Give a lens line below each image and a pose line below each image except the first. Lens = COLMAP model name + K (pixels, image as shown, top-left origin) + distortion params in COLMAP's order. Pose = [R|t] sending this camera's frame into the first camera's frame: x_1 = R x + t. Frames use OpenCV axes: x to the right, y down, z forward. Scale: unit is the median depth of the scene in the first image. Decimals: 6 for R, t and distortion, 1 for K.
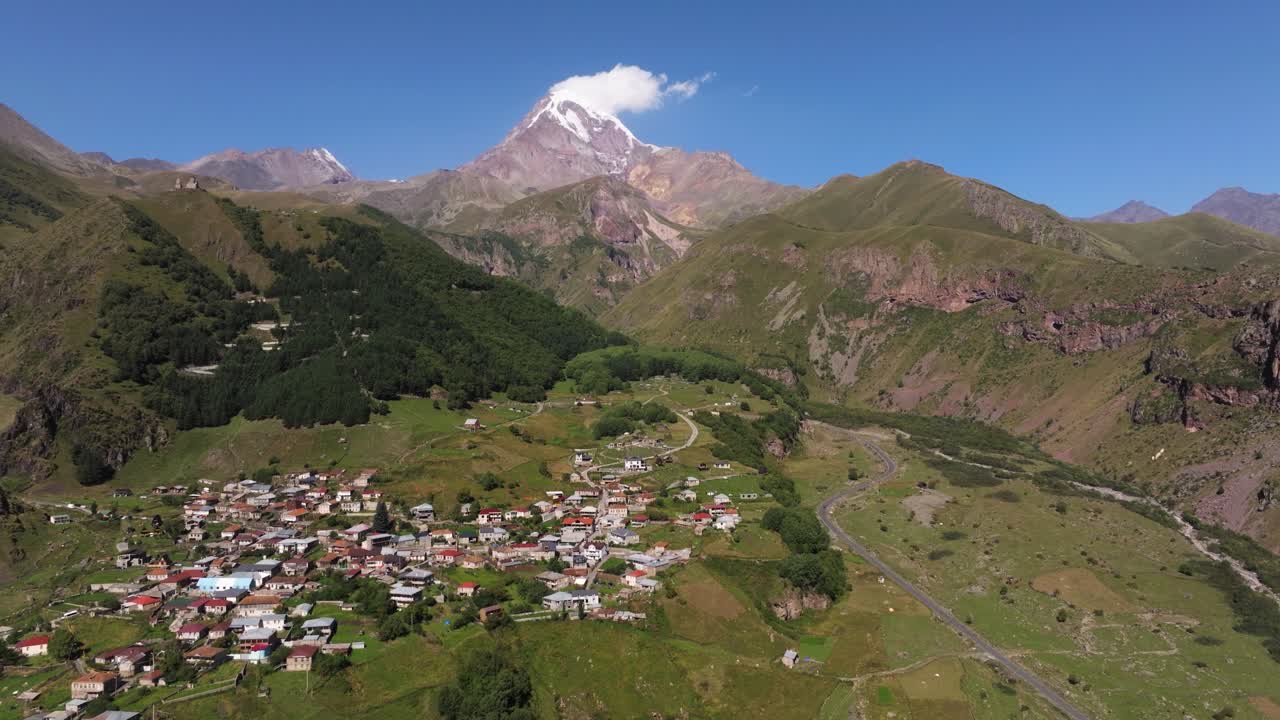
lens RADIAL K [[917.0, 0, 640.0], [0, 917.0, 360.0], [0, 0, 1]] dist [-0.001359, 0.024974]
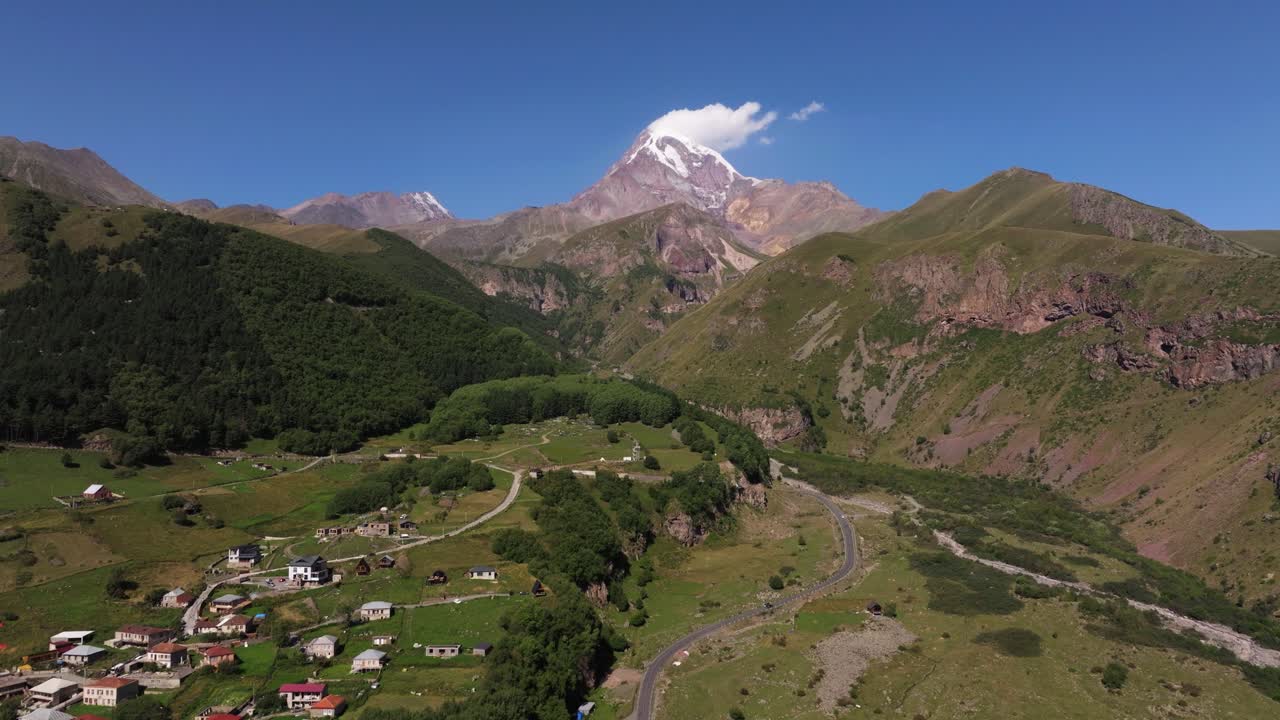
lens RADIAL K [[917.0, 0, 640.0], [0, 917.0, 360.0], [0, 0, 1]] dist [-0.001359, 0.024974]
pose [[0.990971, -0.004774, -0.133990, 0.120544], [-0.001422, 0.998936, -0.046106, 0.004030], [0.134067, 0.045881, 0.989910, 0.203313]]
